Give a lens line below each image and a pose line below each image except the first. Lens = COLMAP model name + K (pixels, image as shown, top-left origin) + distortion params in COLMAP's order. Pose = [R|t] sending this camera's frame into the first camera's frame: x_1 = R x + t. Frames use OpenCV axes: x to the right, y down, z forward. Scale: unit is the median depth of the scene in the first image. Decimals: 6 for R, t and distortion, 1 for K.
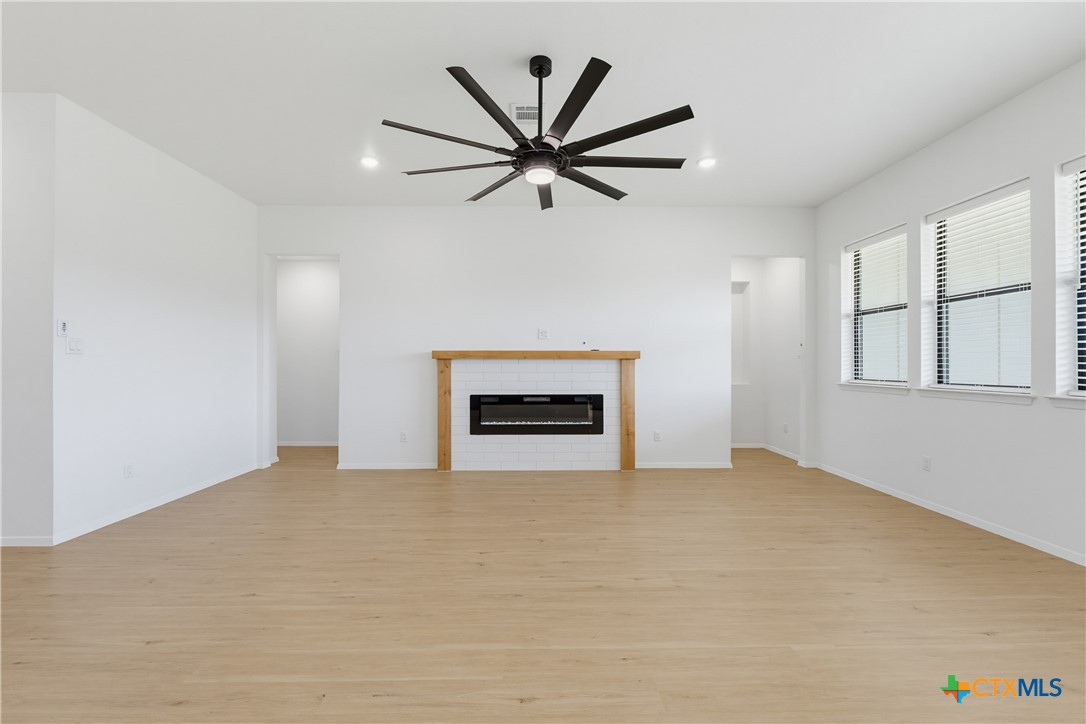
lens RADIAL K [[468.2, 0, 543.9], [0, 468.2, 367.1], [0, 0, 1]] dist [-0.001198, -0.000135]
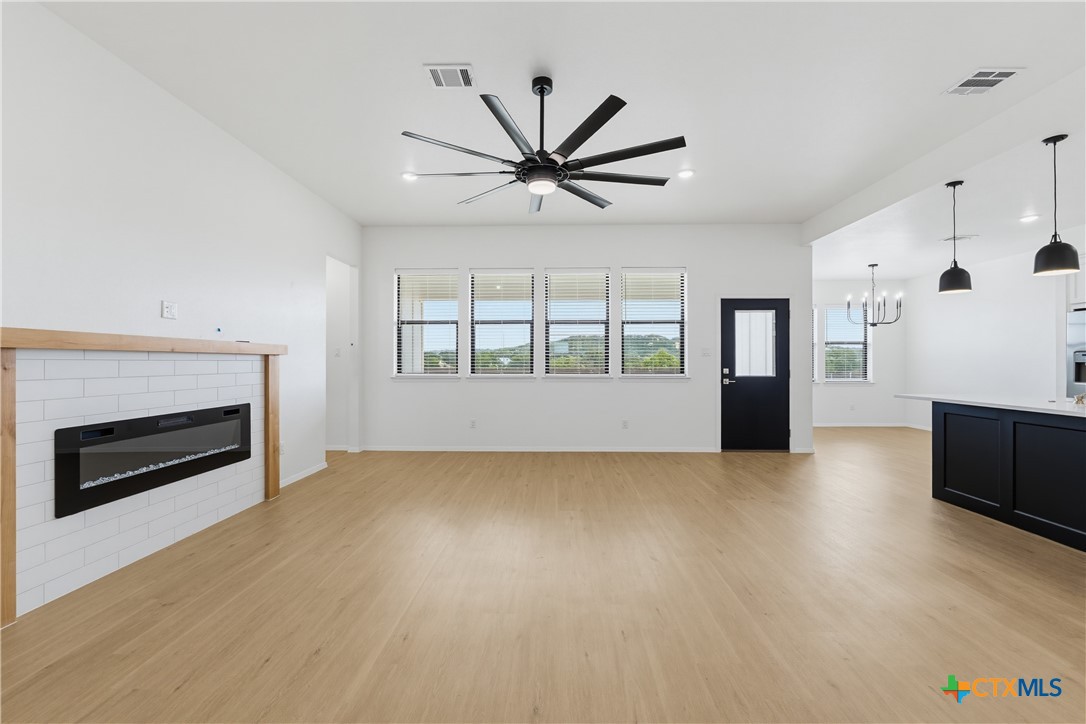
lens RADIAL K [[472.7, 0, 542.0], [0, 472.7, 359.6], [0, 0, 1]] dist [-0.010054, 0.000864]
pose [[0.031480, 0.003751, 0.999497, -0.545861], [0.007599, 0.999963, -0.003992, -0.002628], [-0.999475, 0.007721, 0.031451, 0.483483]]
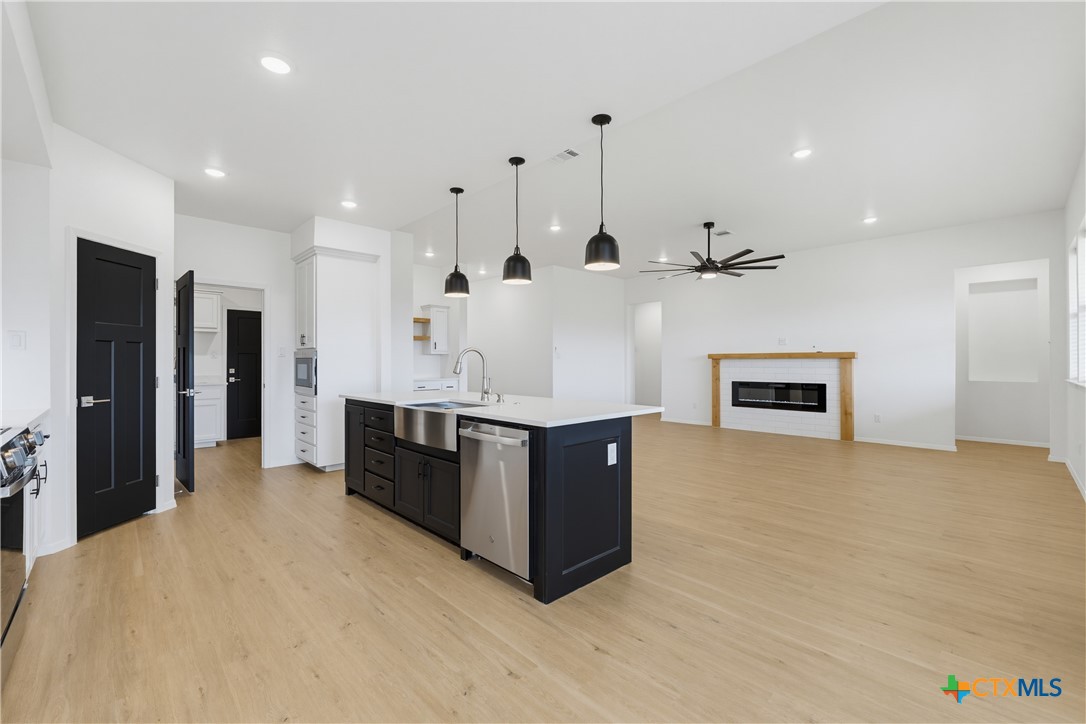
lens RADIAL K [[456.5, 0, 548.3], [0, 456.5, 360.9], [0, 0, 1]] dist [-0.016952, 0.000192]
pose [[0.694739, -0.003547, -0.719253, 0.526391], [-0.004281, 0.999950, -0.009066, 0.006111], [0.719249, 0.009378, 0.694689, -0.531525]]
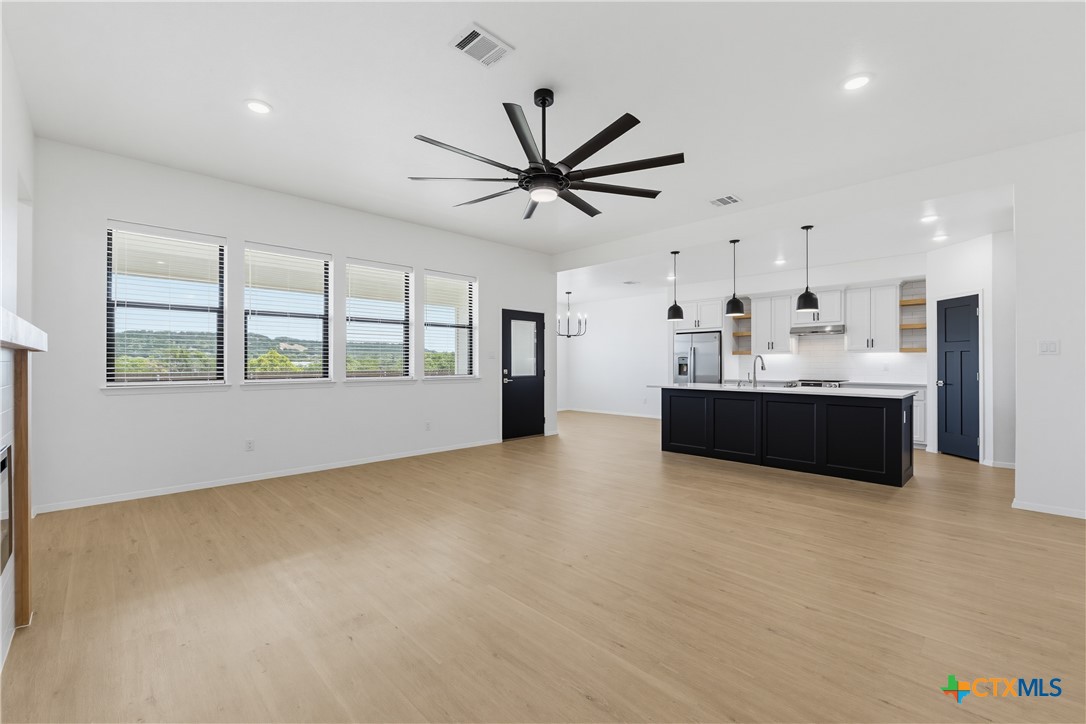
lens RADIAL K [[467.7, 0, 554.1], [0, 467.7, 361.4], [0, 0, 1]] dist [0.023783, -0.000048]
pose [[-0.706164, 0.003585, 0.708039, -0.416270], [0.006041, 0.999981, 0.000962, -0.005652], [-0.708022, 0.004956, -0.706173, 0.900792]]
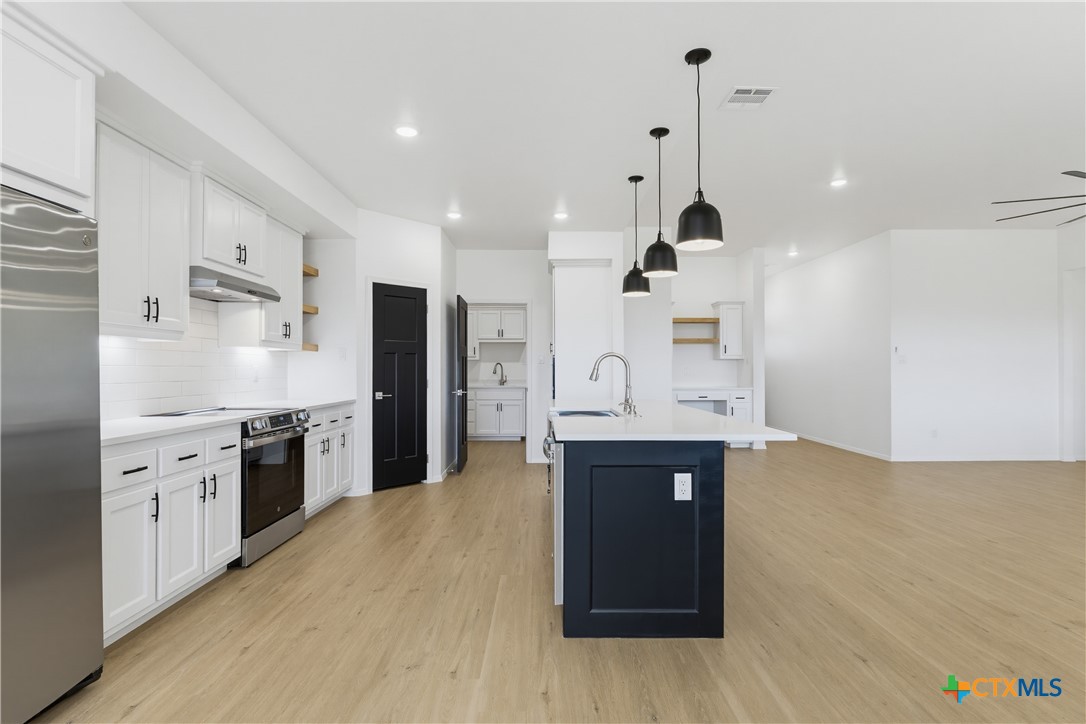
lens RADIAL K [[521.9, 0, 543.5], [0, 521.9, 364.5], [0, 0, 1]] dist [-0.012364, 0.000138]
pose [[-0.000827, -0.008981, -0.999959, 0.652980], [-0.007910, 0.999928, -0.008974, 0.004482], [0.999968, 0.007903, -0.000898, -0.266002]]
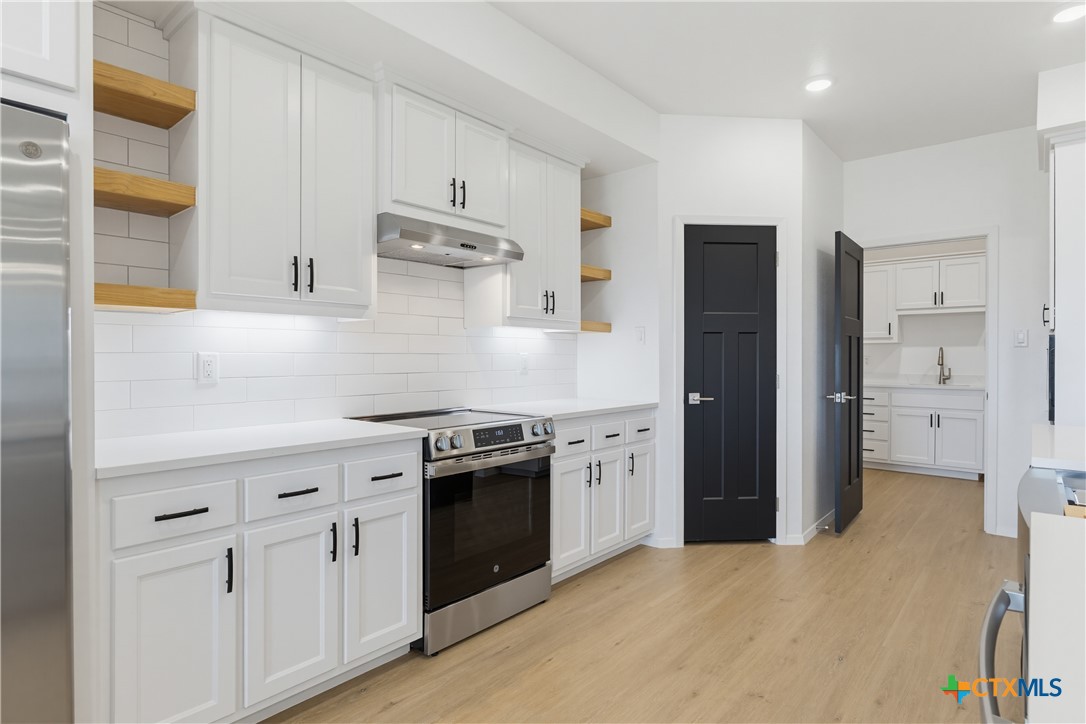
lens RADIAL K [[578.8, 0, 541.2], [0, 578.8, 358.3], [0, 0, 1]] dist [-0.003505, -0.001749]
pose [[-0.652871, 0.001766, -0.757467, 0.351066], [-0.008791, 0.999912, 0.009908, 0.002404], [0.757418, 0.013128, -0.652798, -0.256994]]
